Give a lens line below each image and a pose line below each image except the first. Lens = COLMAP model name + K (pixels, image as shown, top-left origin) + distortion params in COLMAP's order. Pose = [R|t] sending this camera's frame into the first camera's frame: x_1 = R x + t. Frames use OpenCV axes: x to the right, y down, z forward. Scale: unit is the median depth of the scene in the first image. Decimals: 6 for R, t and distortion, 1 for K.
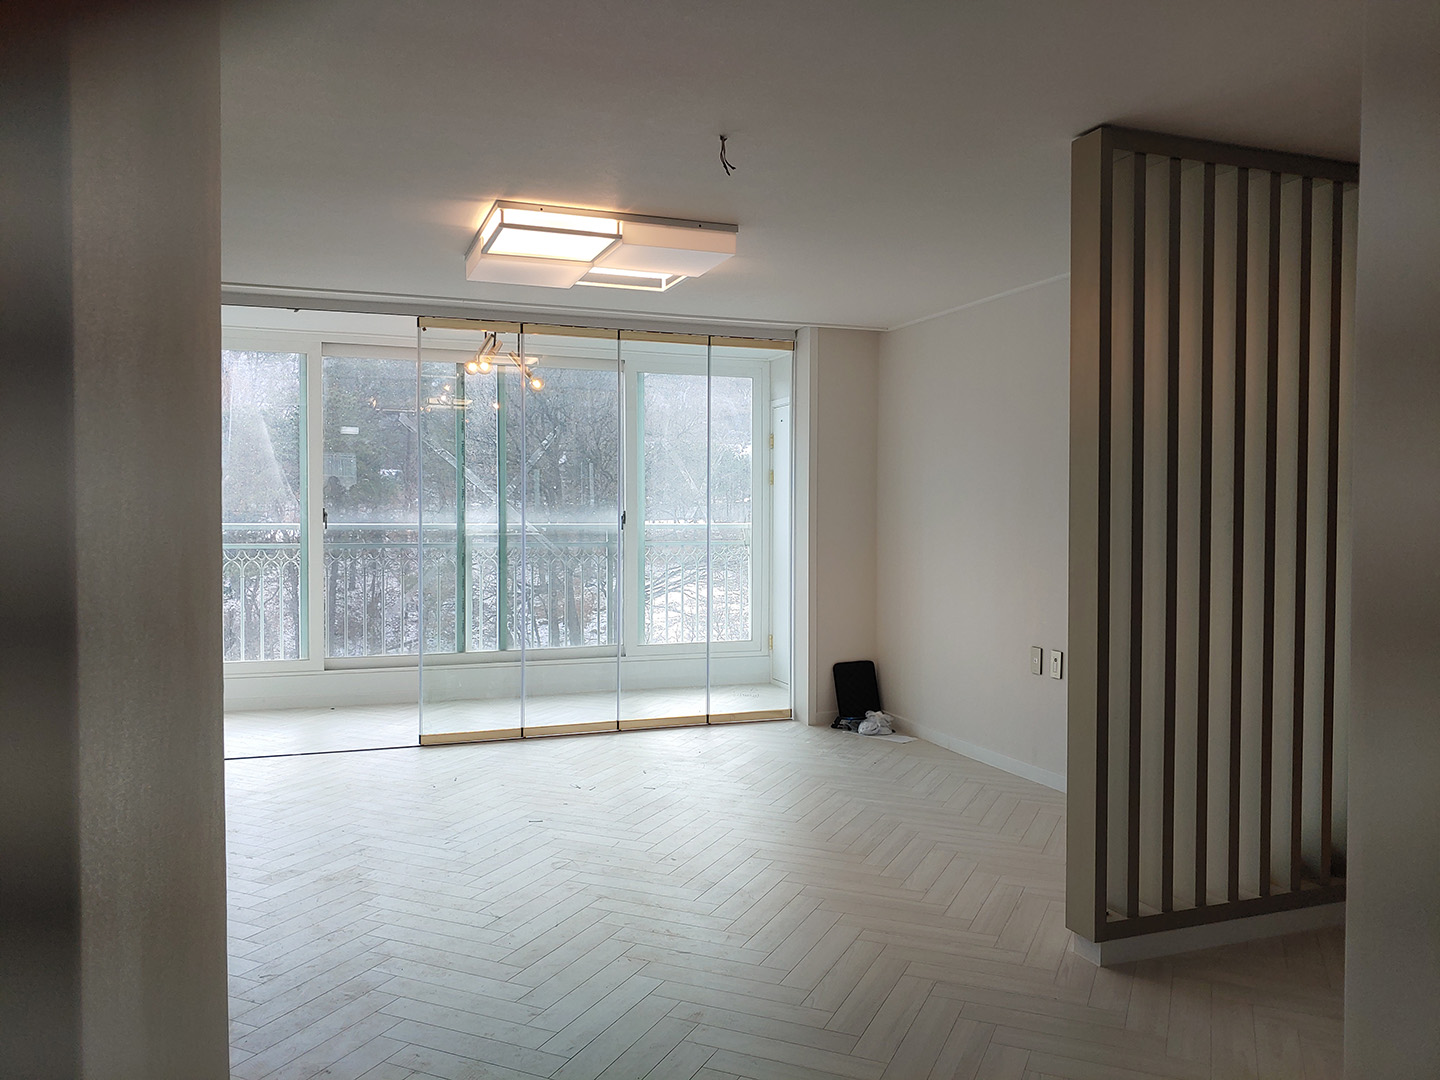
lens RADIAL K [[1091.3, 0, 720.0], [0, 1091.3, 540.0], [0, 0, 1]] dist [0.044476, -0.096716]
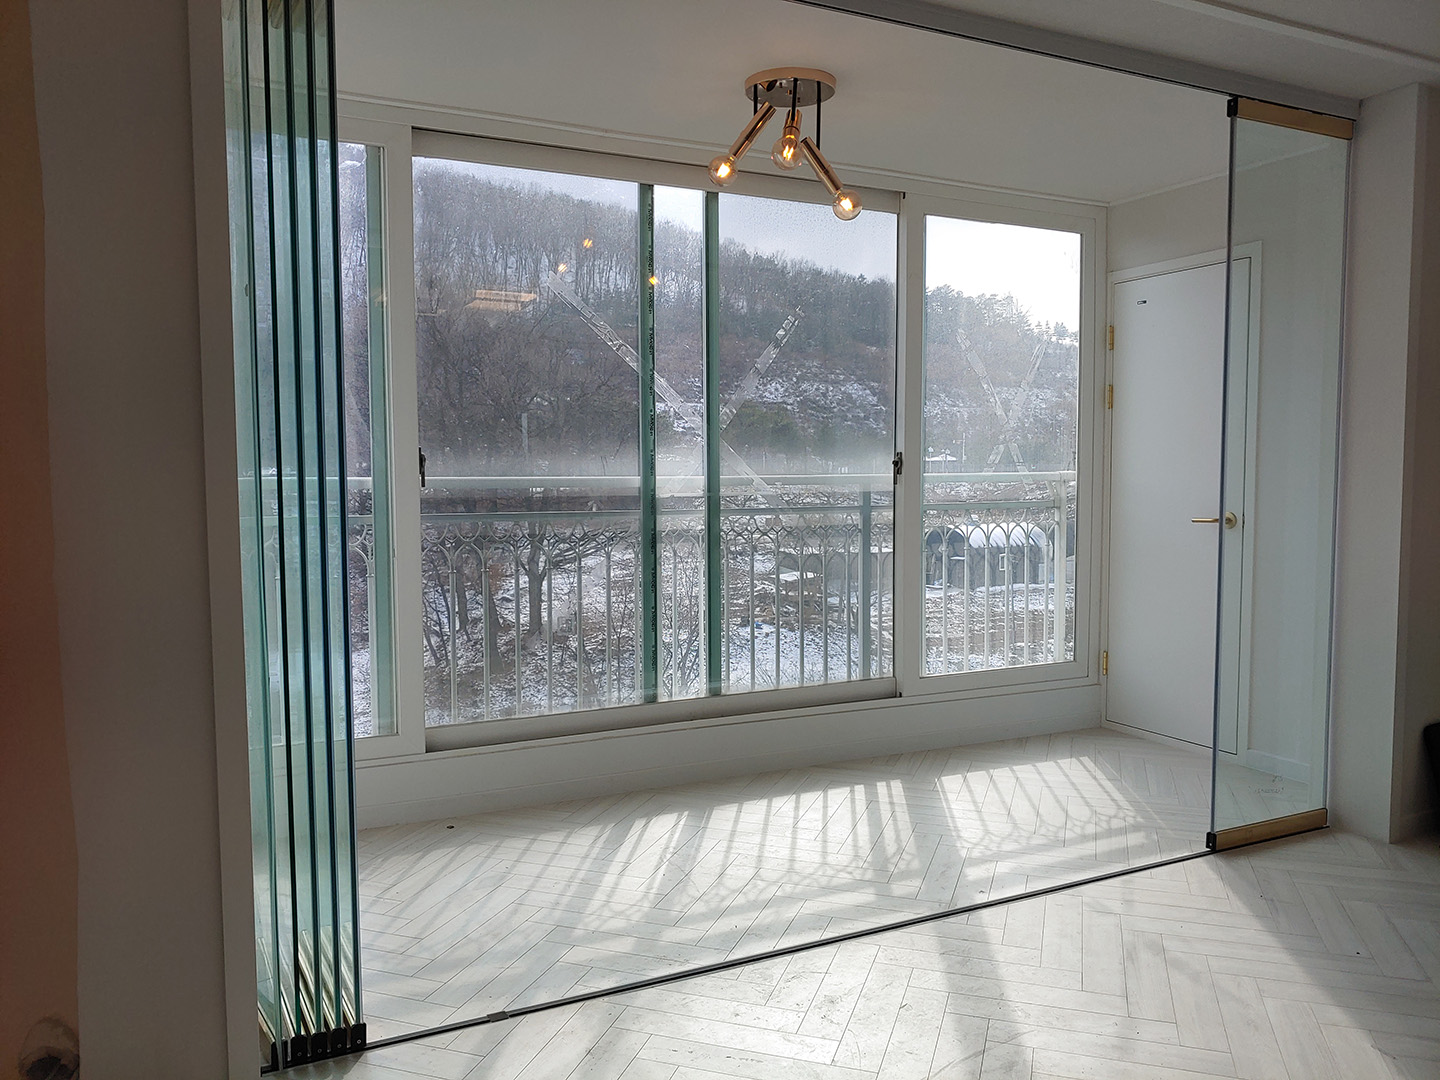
lens RADIAL K [[1063.9, 0, 669.4], [0, 1063.9, 552.3], [0, 0, 1]] dist [-0.004156, -0.002353]
pose [[0.995283, -0.016153, 0.095660, -0.282879], [0.011521, 0.998743, 0.048777, -0.002390], [-0.096328, -0.047445, 0.994218, 0.461601]]
